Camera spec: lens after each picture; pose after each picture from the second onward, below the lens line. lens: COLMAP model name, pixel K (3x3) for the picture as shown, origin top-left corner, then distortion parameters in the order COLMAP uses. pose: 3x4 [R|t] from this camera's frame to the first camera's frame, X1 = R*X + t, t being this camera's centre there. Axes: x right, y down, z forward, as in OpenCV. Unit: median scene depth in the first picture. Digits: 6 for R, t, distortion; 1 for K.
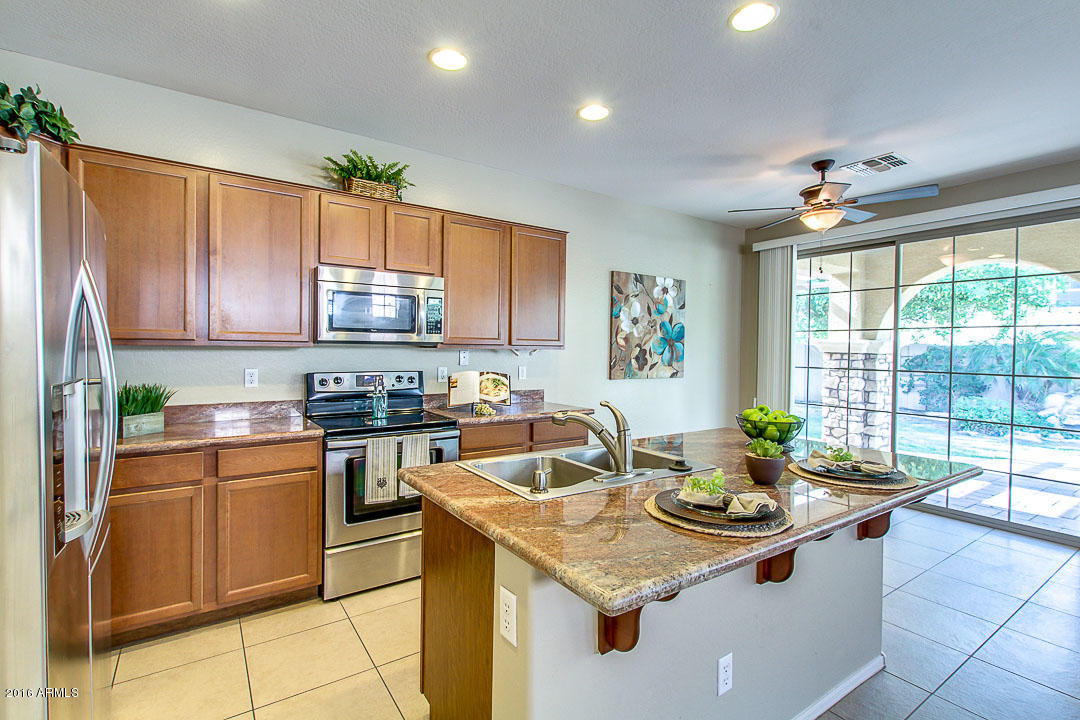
lens RADIAL K [[506.1, 0, 538.0], [0, 506.1, 365.0], [0, 0, 1]] dist [0.002784, -0.000461]
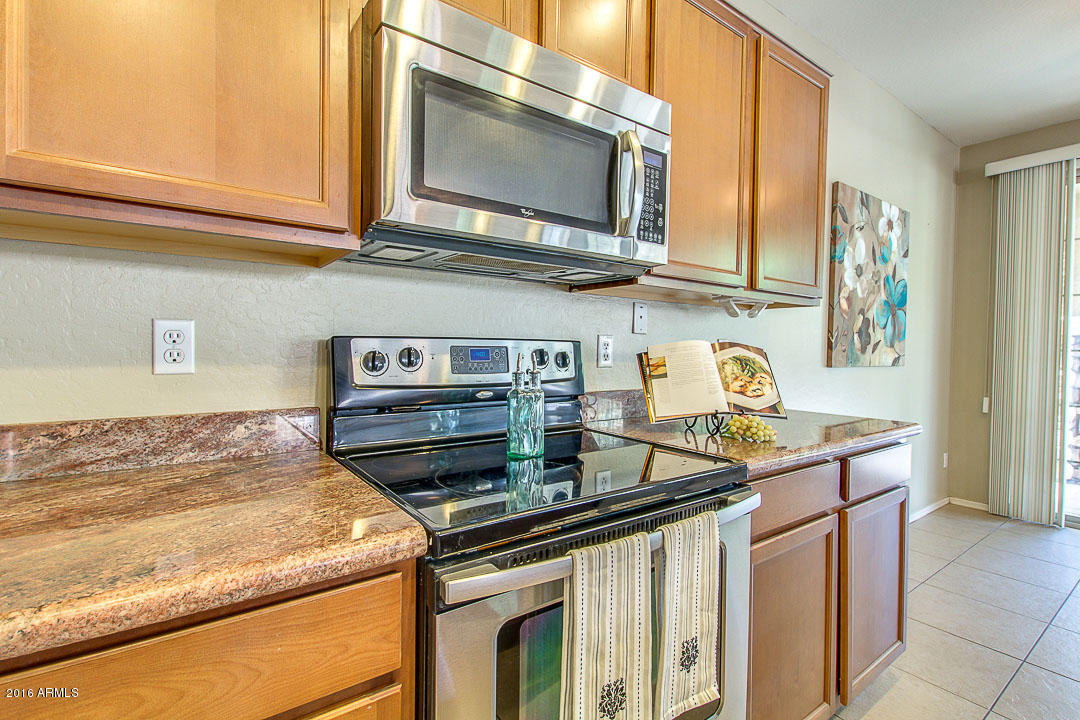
lens RADIAL K [[506.1, 0, 538.0], [0, 506.1, 365.0], [0, 0, 1]] dist [0.002784, -0.000461]
pose [[0.999539, 0.000649, 0.030341, -0.282892], [-0.000753, 0.999994, 0.003420, 0.032036], [-0.030339, -0.003441, 0.999534, 0.557278]]
